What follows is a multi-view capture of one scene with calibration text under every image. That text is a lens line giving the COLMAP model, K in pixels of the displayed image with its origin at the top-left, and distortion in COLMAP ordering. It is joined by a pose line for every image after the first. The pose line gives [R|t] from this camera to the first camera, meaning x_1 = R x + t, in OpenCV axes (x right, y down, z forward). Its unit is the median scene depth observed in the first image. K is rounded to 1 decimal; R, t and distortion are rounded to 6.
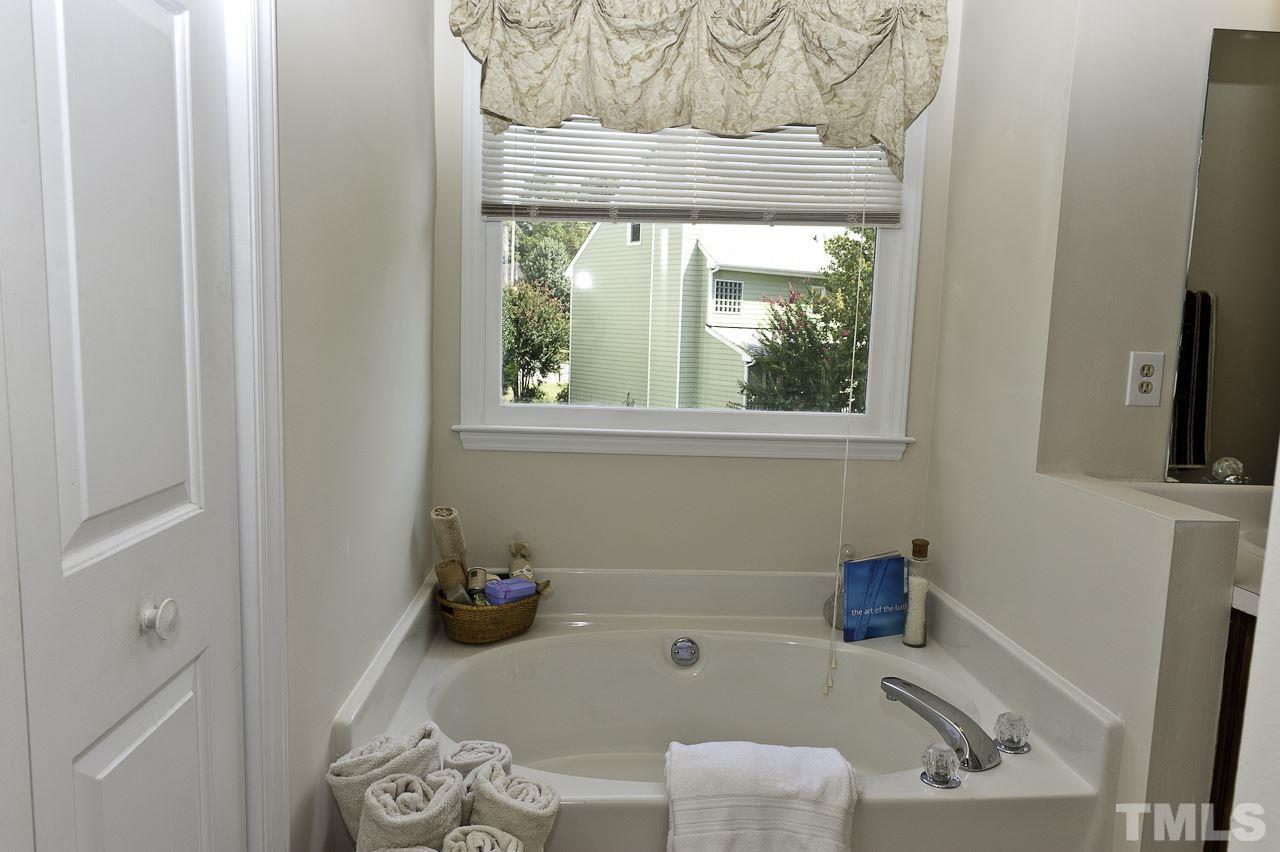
lens RADIAL K [[854.9, 0, 640.0], [0, 854.9, 426.0], [0, 0, 1]] dist [0.003379, 0.000103]
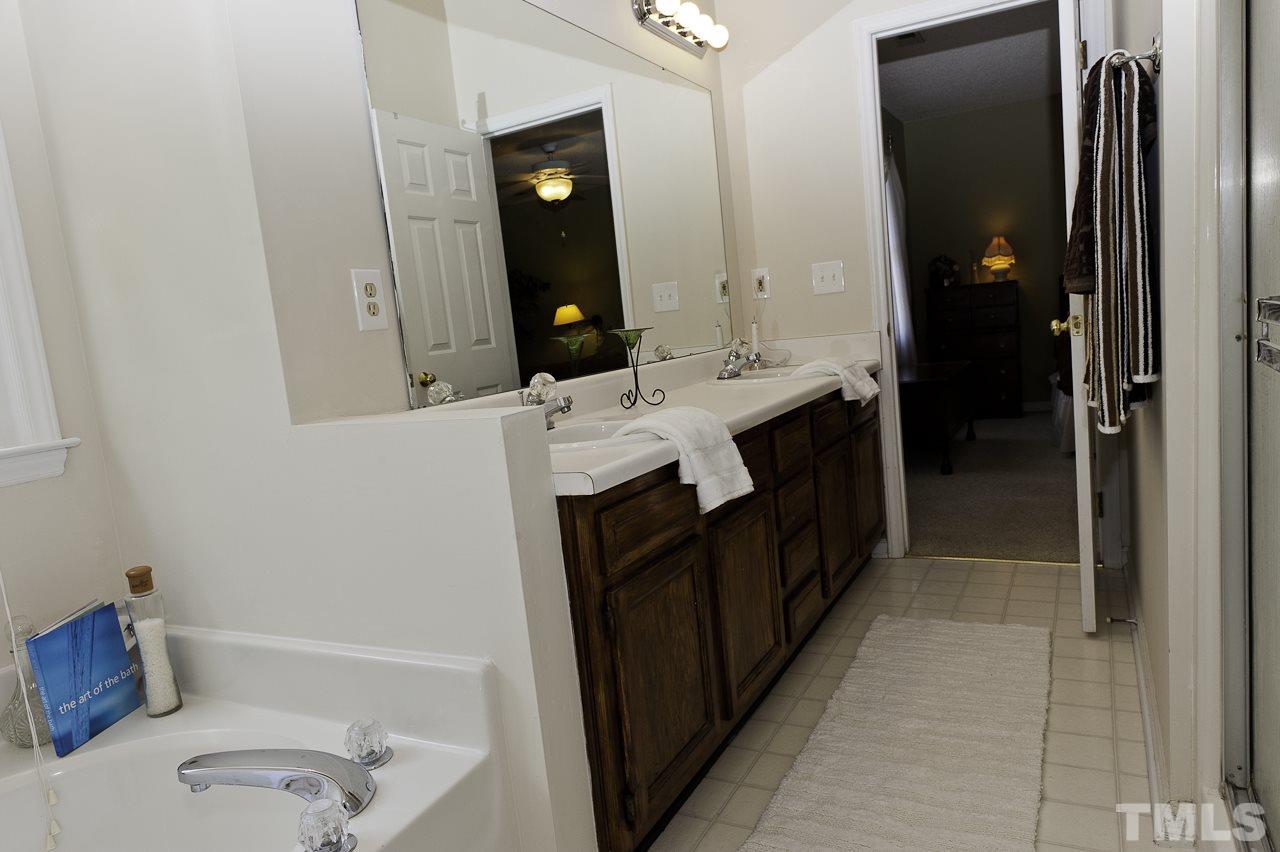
lens RADIAL K [[854.9, 0, 640.0], [0, 854.9, 426.0], [0, 0, 1]] dist [0.003379, 0.000103]
pose [[0.517332, -0.193582, 0.833603, -0.027492], [0.217334, 0.971864, 0.090813, 0.043892], [-0.827728, 0.134190, 0.544848, 0.247603]]
